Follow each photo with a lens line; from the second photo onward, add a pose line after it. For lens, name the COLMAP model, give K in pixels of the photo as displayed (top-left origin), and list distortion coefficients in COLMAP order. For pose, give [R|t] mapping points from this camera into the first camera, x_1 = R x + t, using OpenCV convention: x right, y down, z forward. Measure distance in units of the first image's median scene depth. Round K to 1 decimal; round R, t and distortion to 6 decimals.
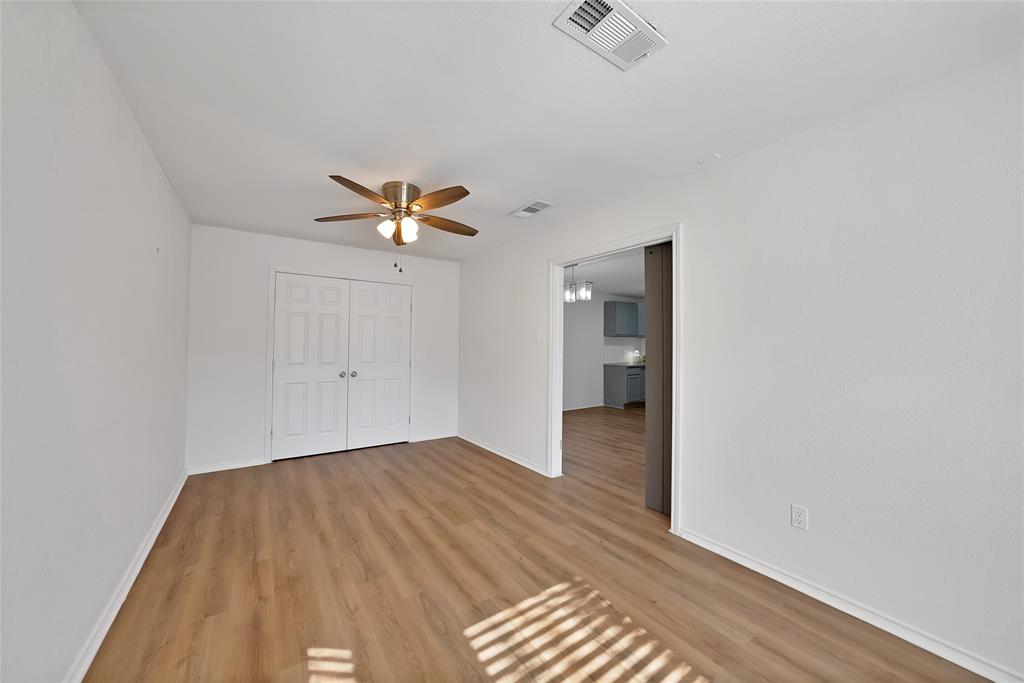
lens RADIAL K [[361.3, 0, 510.8], [0, 361.3, 343.8], [0, 0, 1]] dist [-0.003027, -0.000049]
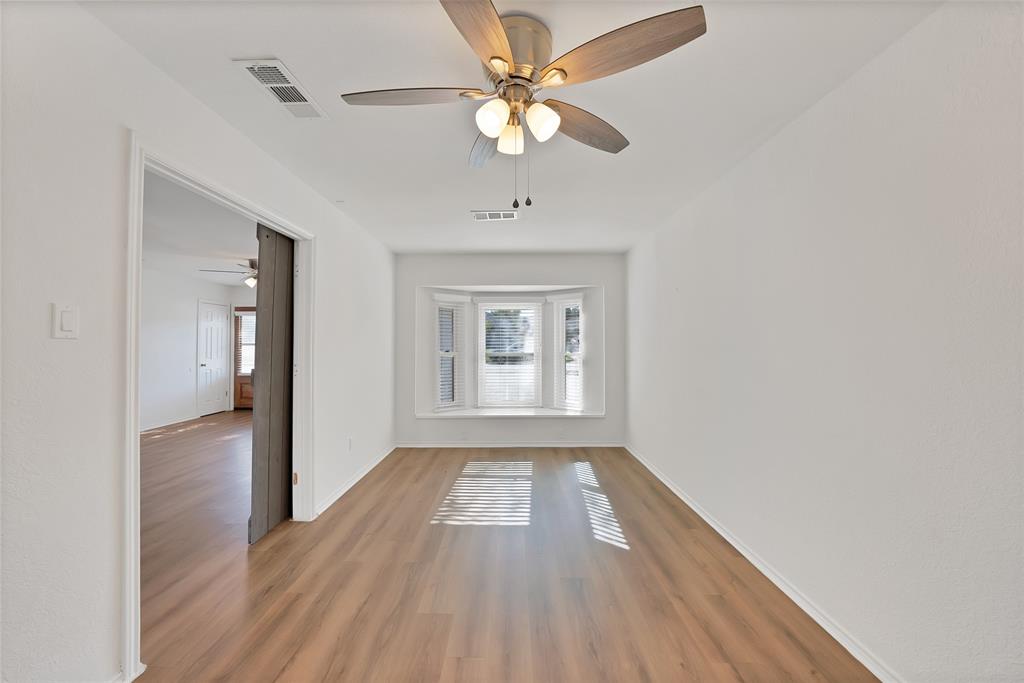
lens RADIAL K [[361.3, 0, 510.1], [0, 361.3, 341.4], [0, 0, 1]] dist [-0.003027, -0.000049]
pose [[-0.807017, -0.006781, 0.590489, -0.682237], [-0.011841, 0.999919, -0.004700, -0.004846], [-0.590409, -0.010785, -0.807032, 1.599237]]
